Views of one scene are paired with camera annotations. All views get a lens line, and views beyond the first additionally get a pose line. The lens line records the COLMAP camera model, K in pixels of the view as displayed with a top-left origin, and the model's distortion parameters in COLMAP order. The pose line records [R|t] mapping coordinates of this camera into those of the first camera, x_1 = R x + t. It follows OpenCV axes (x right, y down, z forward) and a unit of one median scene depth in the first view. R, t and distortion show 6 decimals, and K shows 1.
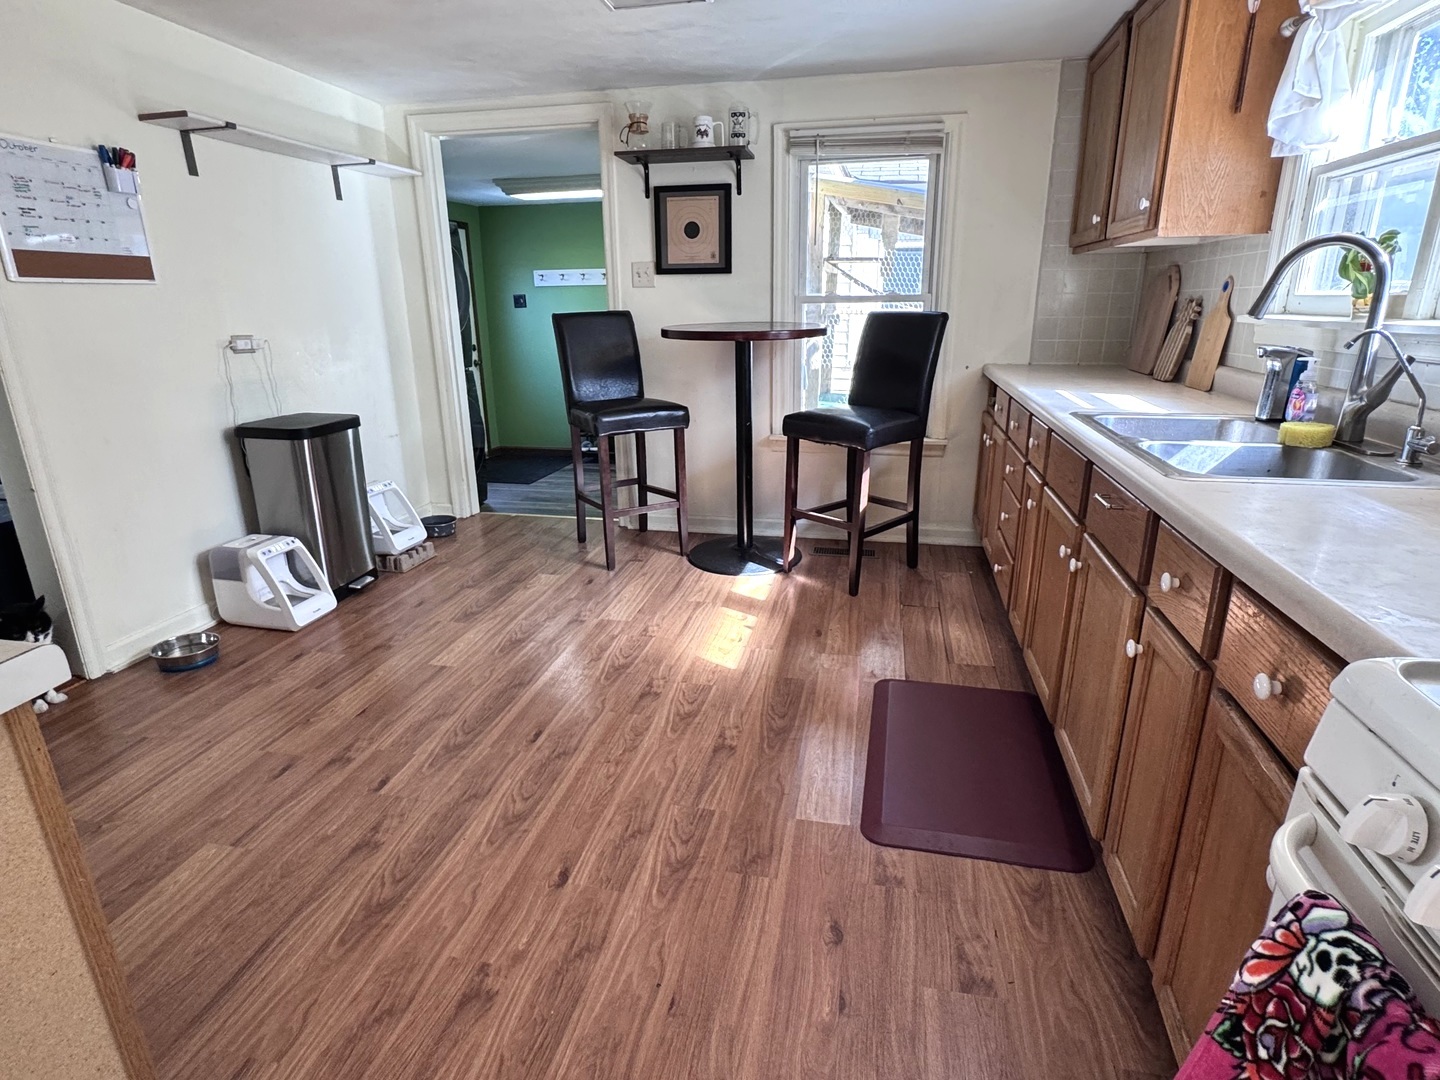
lens RADIAL K [[766.5, 0, 720.0], [0, 766.5, 540.0], [0, 0, 1]] dist [-0.000362, 0.000730]
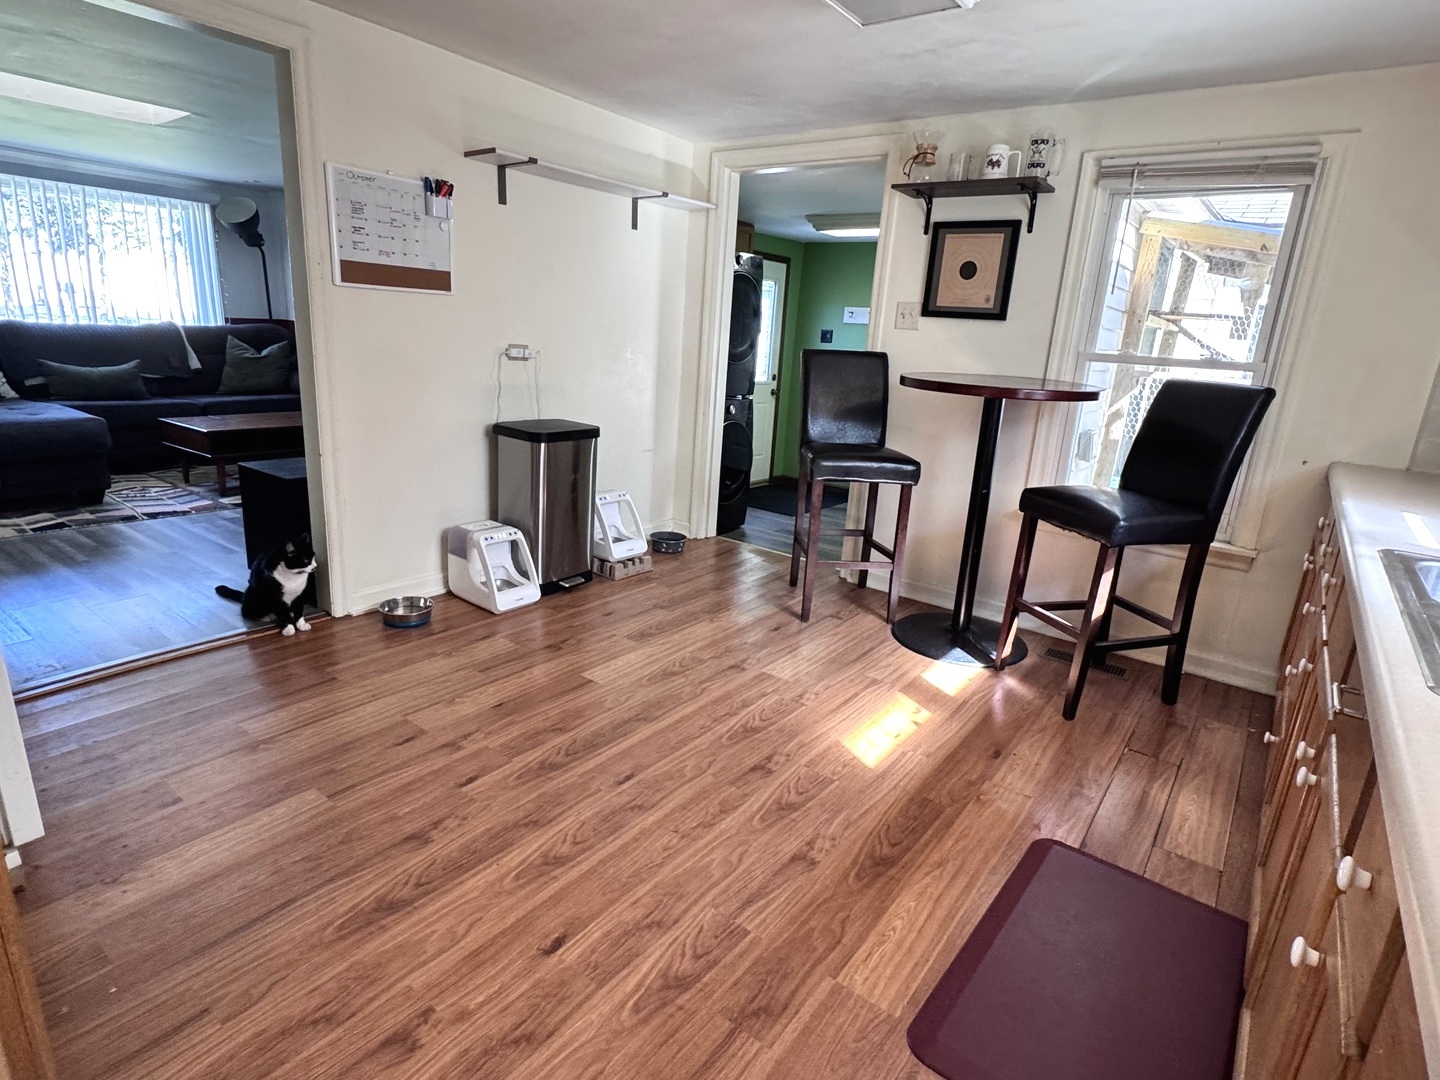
lens RADIAL K [[764.6, 0, 719.5], [0, 764.6, 544.9], [0, 0, 1]] dist [-0.001805, 0.001706]
pose [[0.901398, 0.181196, -0.393255, 0.120784], [-0.197011, 0.980401, 0.000152, -0.034004], [0.385575, 0.077339, 0.919429, 0.095791]]
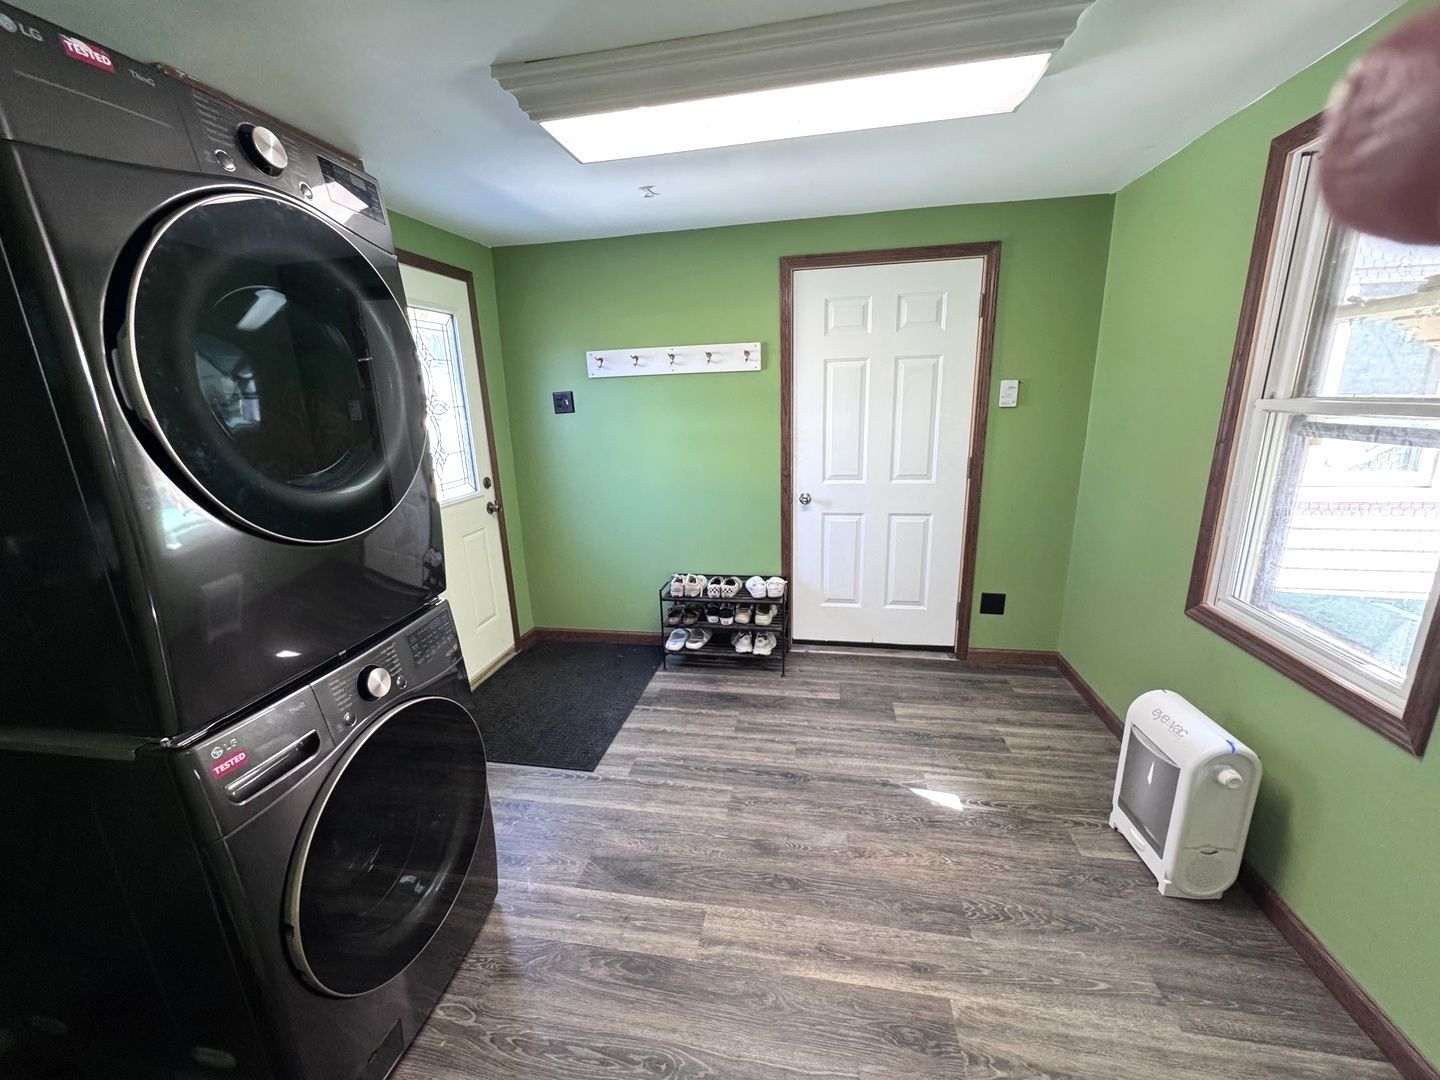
lens RADIAL K [[575.0, 0, 718.3], [0, 575.0, 541.2], [0, 0, 1]] dist [-0.001468, -0.000252]
pose [[0.999377, -0.027577, 0.022017, -0.325938], [0.028641, 0.998360, -0.049572, -0.377688], [-0.020614, 0.050171, 0.998528, 1.177376]]
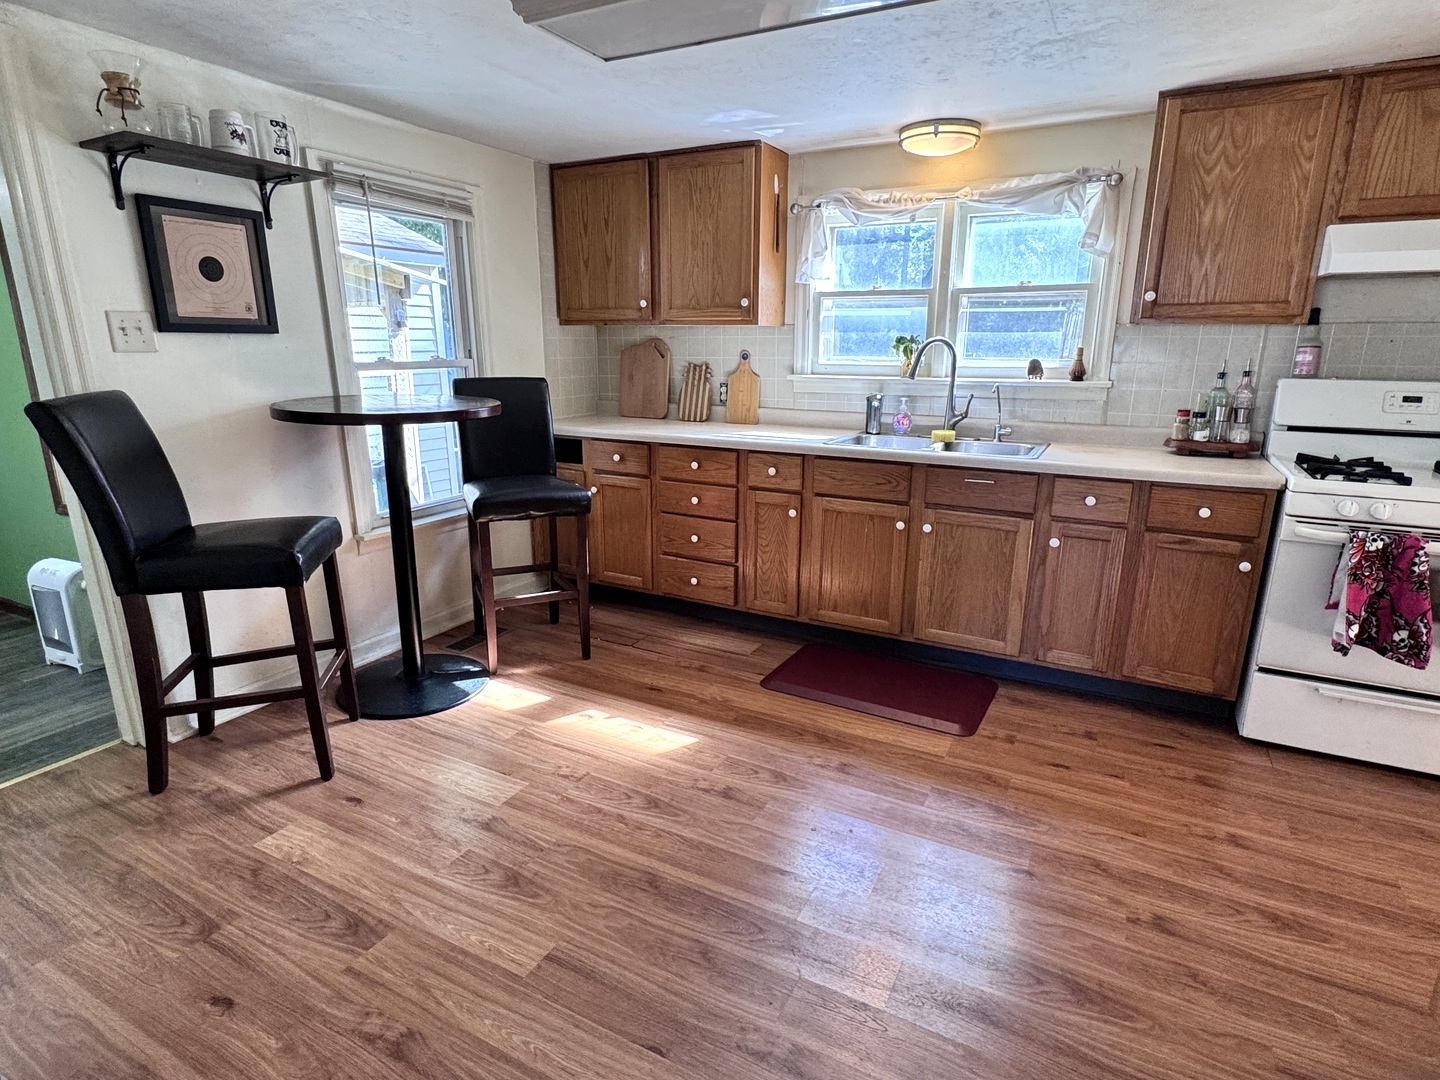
lens RADIAL K [[766.5, 0, 720.0], [0, 766.5, 540.0], [0, 0, 1]] dist [-0.000362, 0.000730]
pose [[0.287906, -0.230460, 0.929515, -0.638052], [0.281901, 0.948002, 0.147728, -0.164459], [-0.915228, 0.219500, 0.337903, 0.449388]]
